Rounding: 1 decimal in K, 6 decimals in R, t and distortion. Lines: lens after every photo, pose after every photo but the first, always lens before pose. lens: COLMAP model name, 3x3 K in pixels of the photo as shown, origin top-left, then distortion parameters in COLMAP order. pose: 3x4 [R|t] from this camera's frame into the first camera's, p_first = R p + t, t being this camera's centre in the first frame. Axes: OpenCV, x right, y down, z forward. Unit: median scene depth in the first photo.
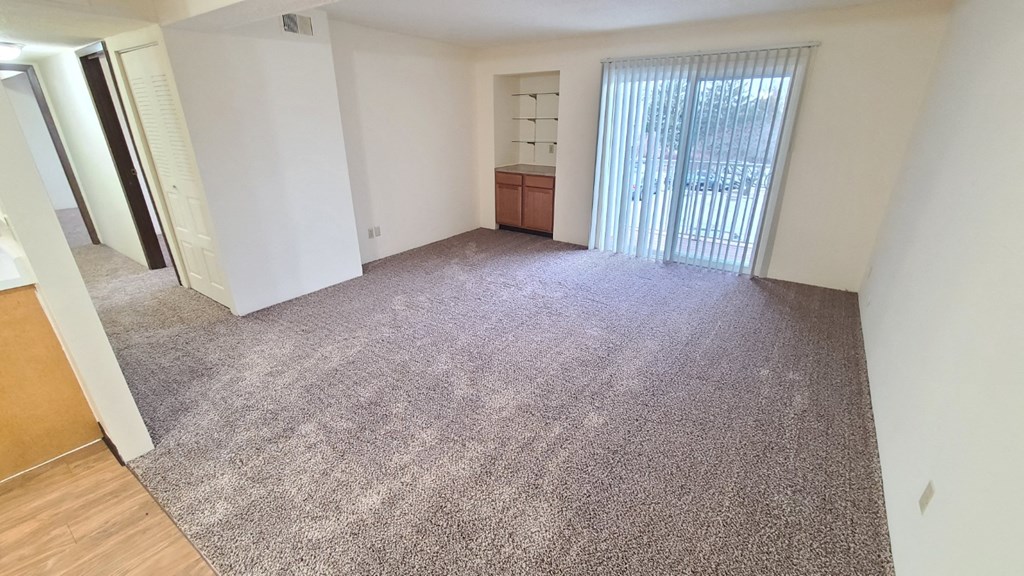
lens RADIAL K [[418.0, 0, 514.9], [0, 418.0, 285.2], [0, 0, 1]] dist [0.001483, 0.000053]
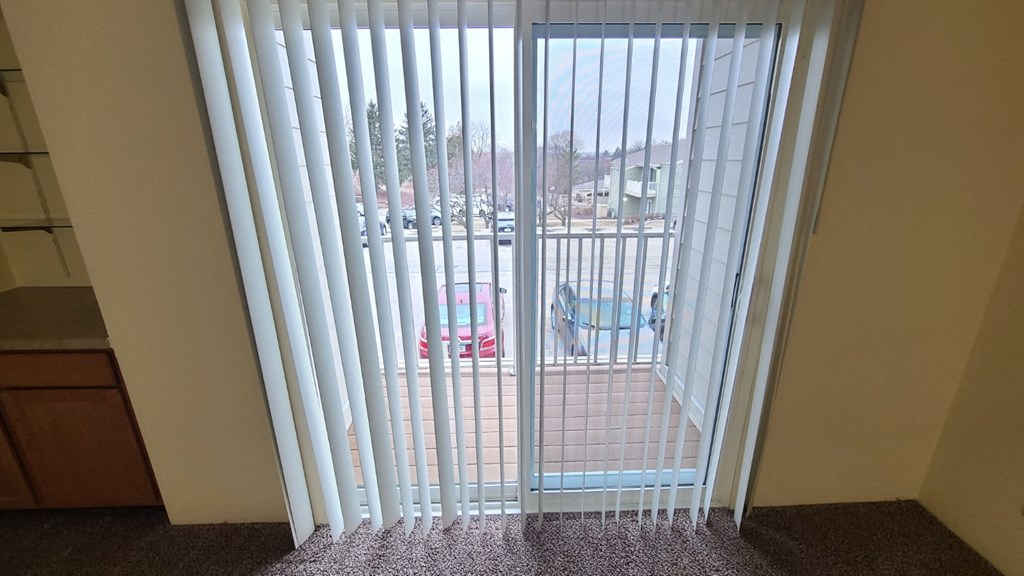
lens RADIAL K [[418.0, 0, 507.2], [0, 418.0, 285.0], [0, 0, 1]] dist [0.001483, 0.000053]
pose [[0.792149, -0.201954, 0.575947, 0.184959], [0.237520, 0.971283, 0.013895, -0.286703], [-0.562214, 0.125792, 0.817369, 0.709184]]
